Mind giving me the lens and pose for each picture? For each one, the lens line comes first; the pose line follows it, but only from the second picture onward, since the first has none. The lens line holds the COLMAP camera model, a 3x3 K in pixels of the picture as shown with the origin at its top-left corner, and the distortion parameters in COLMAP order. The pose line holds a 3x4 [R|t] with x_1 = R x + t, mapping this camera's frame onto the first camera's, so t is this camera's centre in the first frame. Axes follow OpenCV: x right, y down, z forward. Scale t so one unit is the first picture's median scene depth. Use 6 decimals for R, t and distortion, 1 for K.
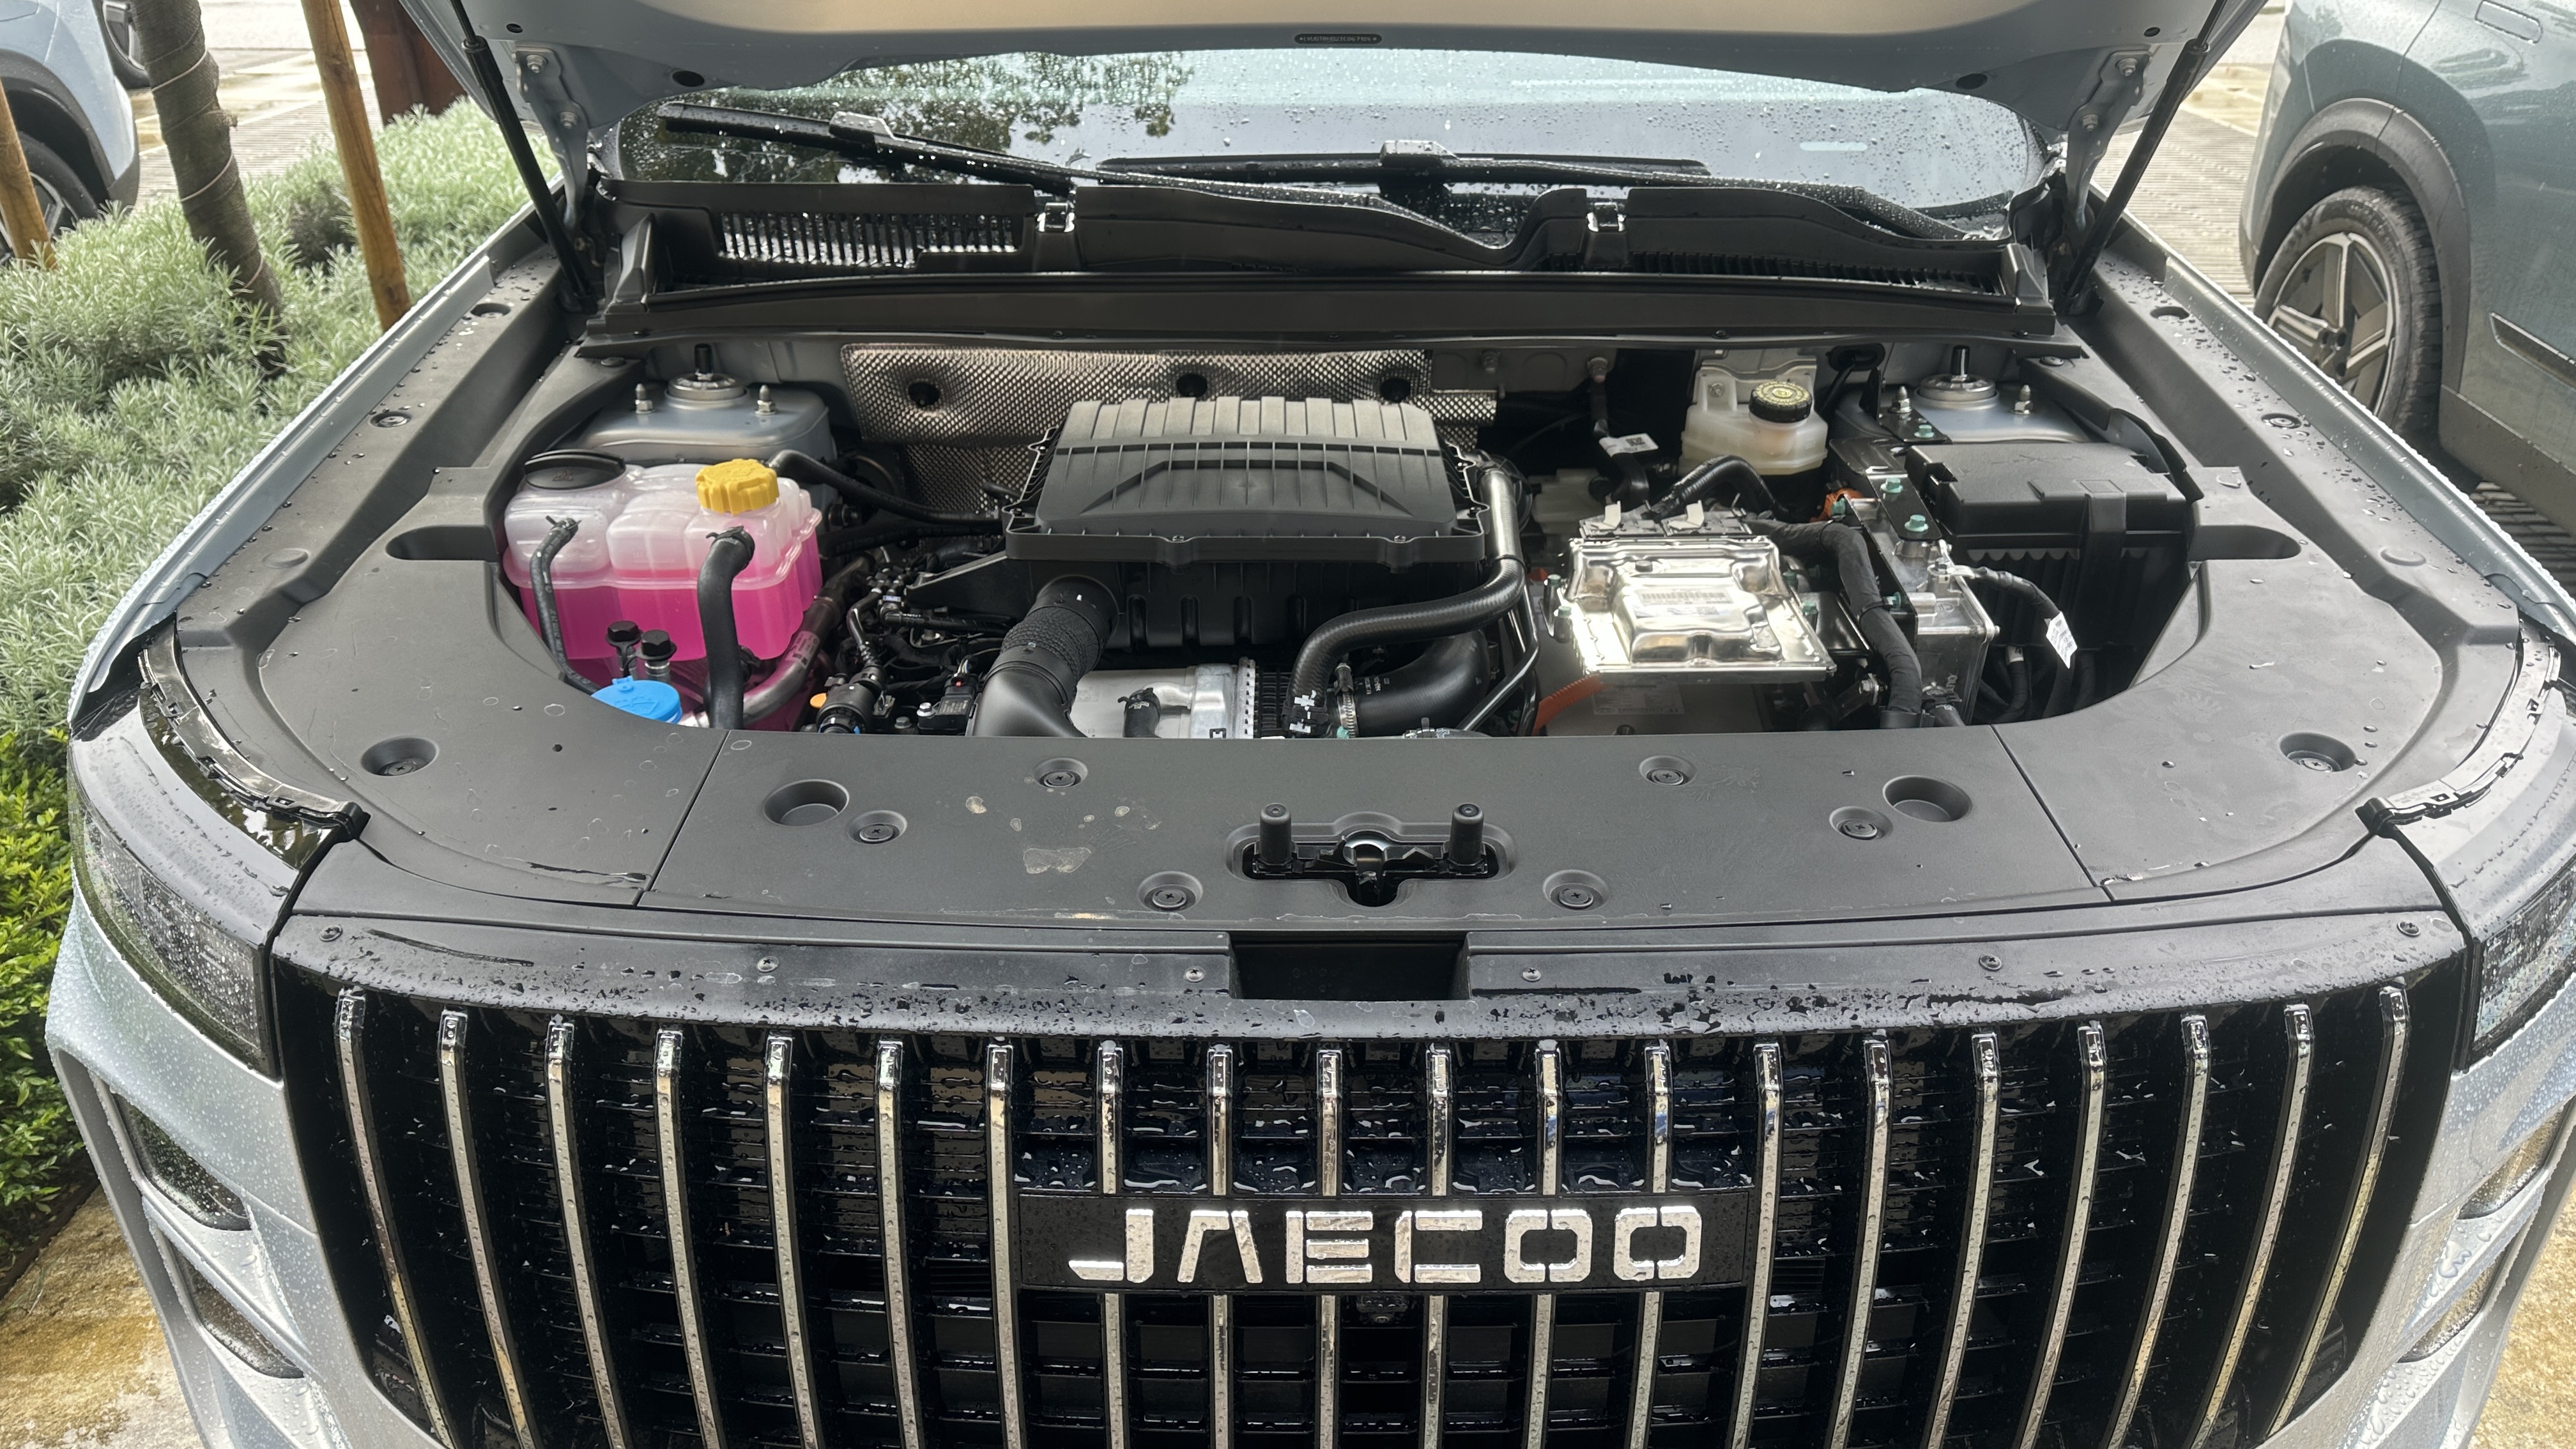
lens RADIAL K [[1783.9, 0, 1281.8], [0, 1783.9, 742.4], [0, 0, 1]] dist [0.119882, -0.116823]
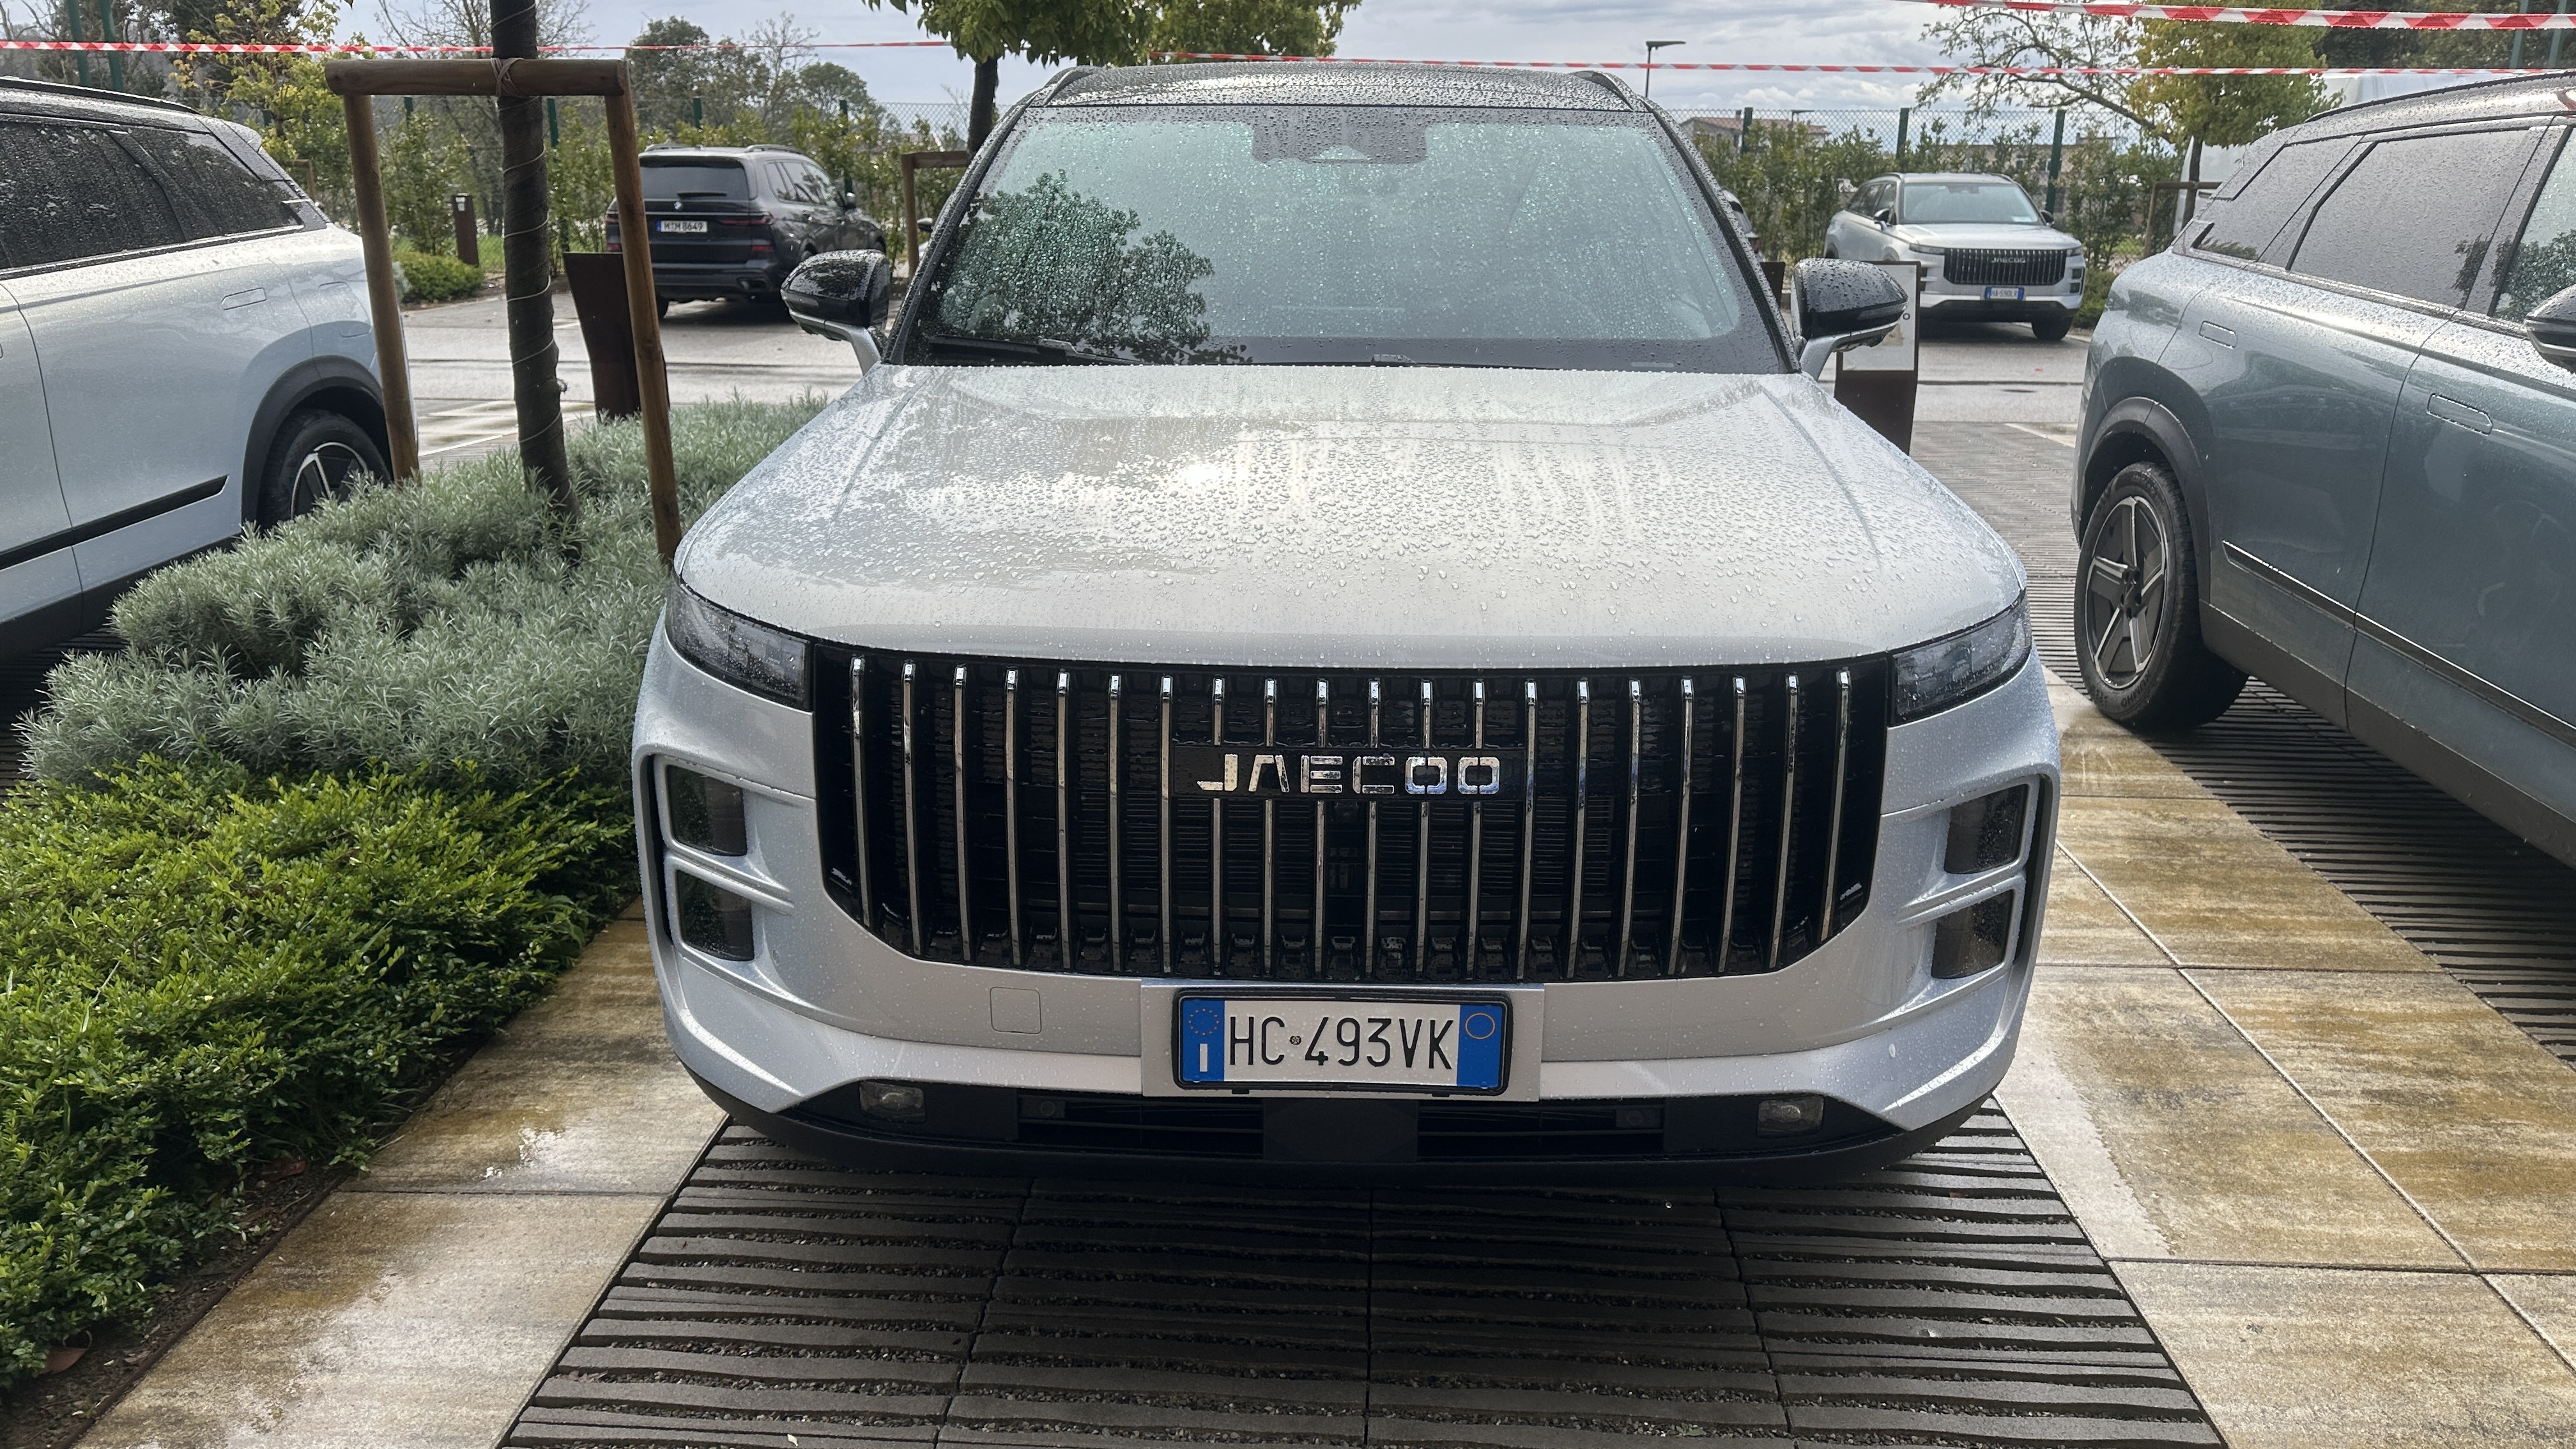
lens RADIAL K [[1783.9, 0, 1281.8], [0, 1783.9, 742.4], [0, 0, 1]] dist [0.119882, -0.116823]
pose [[0.999528, 0.018278, -0.024683, 0.018633], [-0.022658, 0.981366, -0.190808, 0.387217], [0.020735, 0.191278, 0.981317, -0.629167]]
